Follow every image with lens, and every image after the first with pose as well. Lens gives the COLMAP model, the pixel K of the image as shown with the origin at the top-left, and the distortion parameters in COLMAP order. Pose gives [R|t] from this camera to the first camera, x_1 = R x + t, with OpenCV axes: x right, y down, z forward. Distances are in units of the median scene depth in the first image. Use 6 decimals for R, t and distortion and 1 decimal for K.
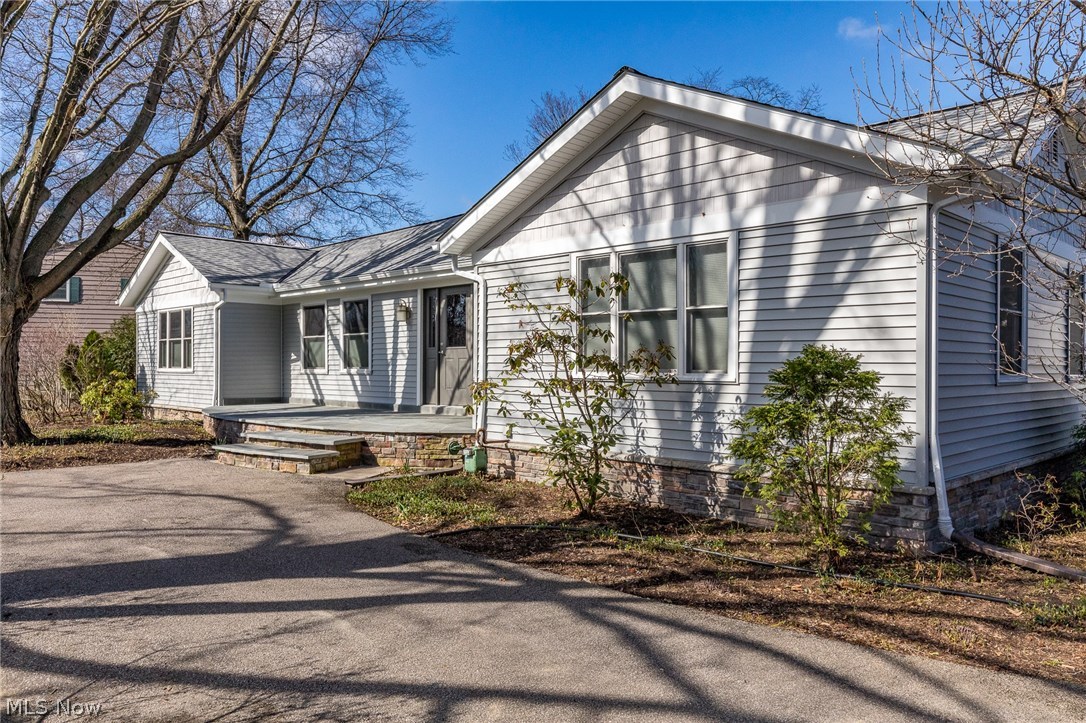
lens RADIAL K [[792.5, 0, 543.0], [0, 792.5, 361.5], [0, 0, 1]] dist [-0.003352, -0.000540]
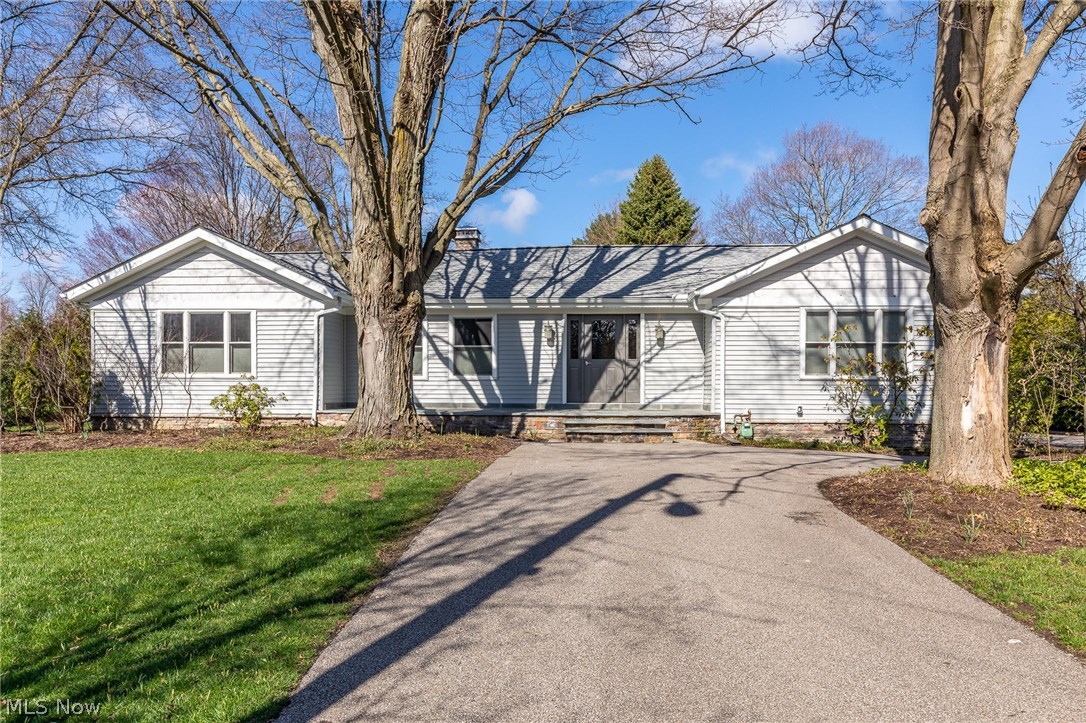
lens RADIAL K [[792.5, 0, 543.0], [0, 792.5, 361.5], [0, 0, 1]] dist [-0.003352, -0.000540]
pose [[0.768030, 0.030700, 0.639678, -0.930077], [-0.008765, 0.999261, -0.037433, 0.032320], [-0.640354, 0.023142, 0.767731, 0.022252]]
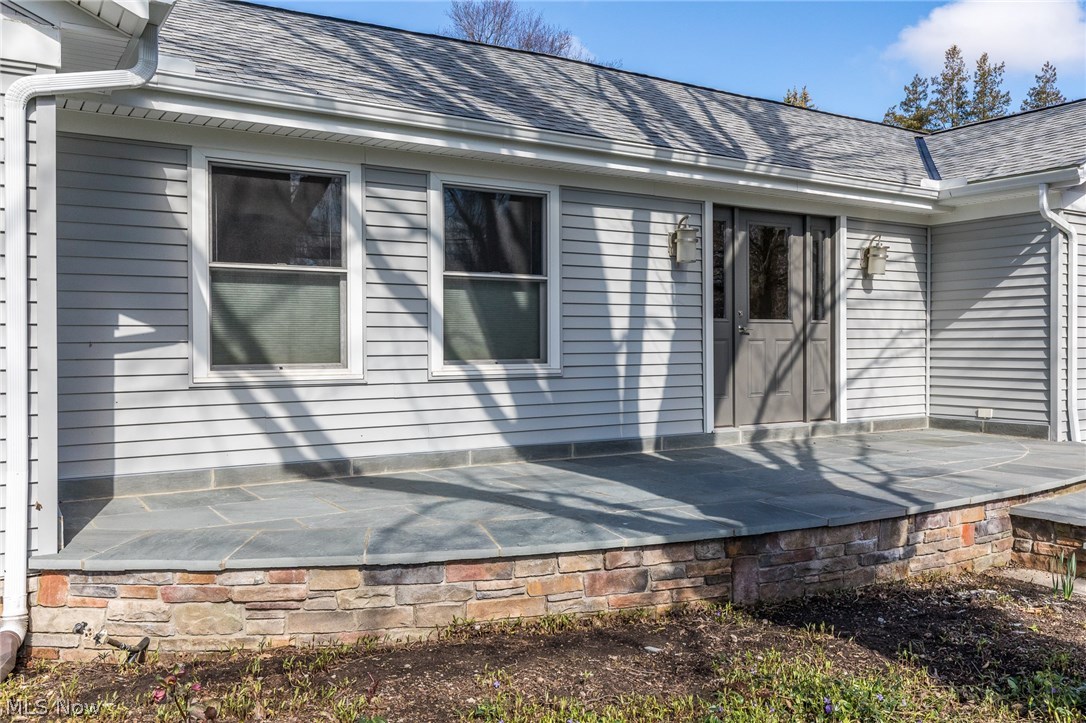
lens RADIAL K [[881.1, 0, 543.0], [0, 881.1, 361.5], [0, 0, 1]] dist [-0.000752, 0.001193]
pose [[0.222827, -0.022469, 0.974599, -0.669626], [-0.002691, 0.999716, 0.023664, -0.002511], [-0.974854, -0.007896, 0.222703, 0.896422]]
